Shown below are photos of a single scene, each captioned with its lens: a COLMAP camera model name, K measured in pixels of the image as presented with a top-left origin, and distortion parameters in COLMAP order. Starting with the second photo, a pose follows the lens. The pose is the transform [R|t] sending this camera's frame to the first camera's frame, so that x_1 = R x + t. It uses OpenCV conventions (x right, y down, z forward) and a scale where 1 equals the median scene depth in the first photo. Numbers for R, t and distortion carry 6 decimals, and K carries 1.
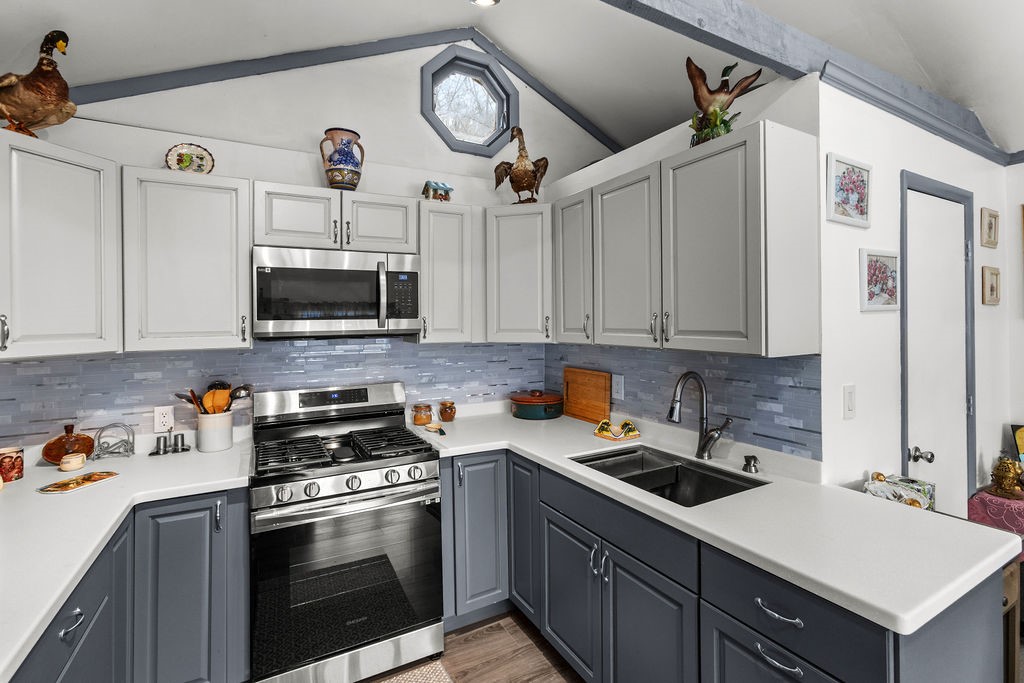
lens RADIAL K [[439.3, 0, 513.7], [0, 439.3, 320.0], [0, 0, 1]] dist [-0.001487, -0.000122]
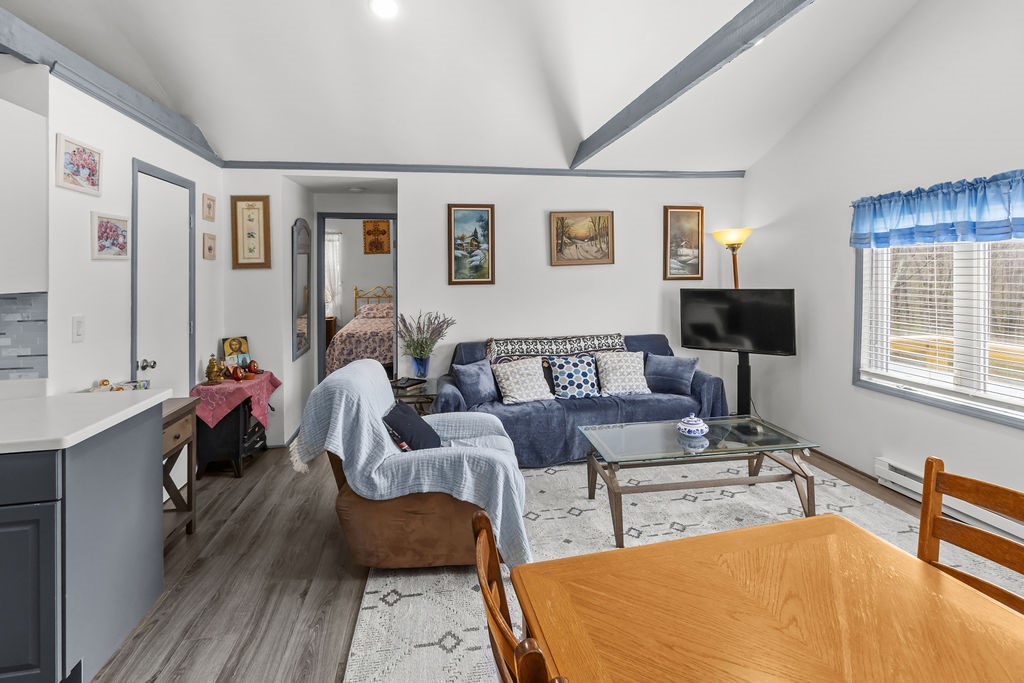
lens RADIAL K [[469.9, 0, 511.2], [0, 469.9, 266.7], [0, 0, 1]] dist [0.001051, 0.000008]
pose [[0.299691, 0.014485, 0.953927, -0.156172], [0.008490, 0.999805, -0.017849, 0.034555], [-0.953999, 0.013448, 0.299509, -0.561205]]
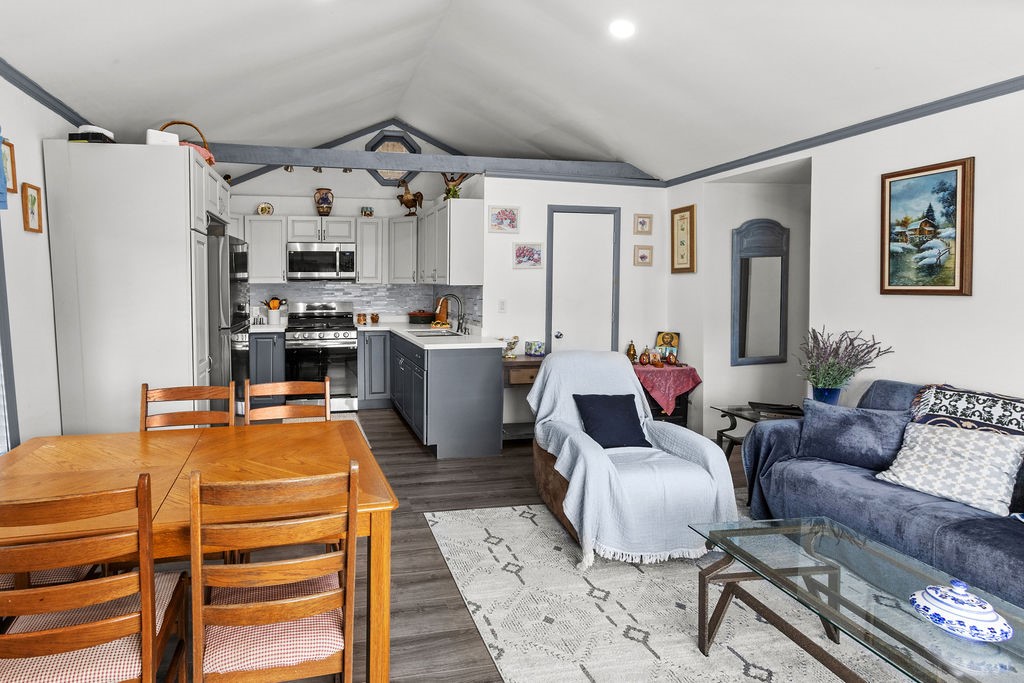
lens RADIAL K [[640.1, 0, 510.1], [0, 640.1, 303.2], [0, 0, 1]] dist [0.002148, 0.000405]
pose [[0.969377, 0.014264, -0.245162, 1.498064], [-0.007590, 0.999575, 0.028145, 0.063334], [0.245460, -0.025423, 0.969073, -2.176435]]
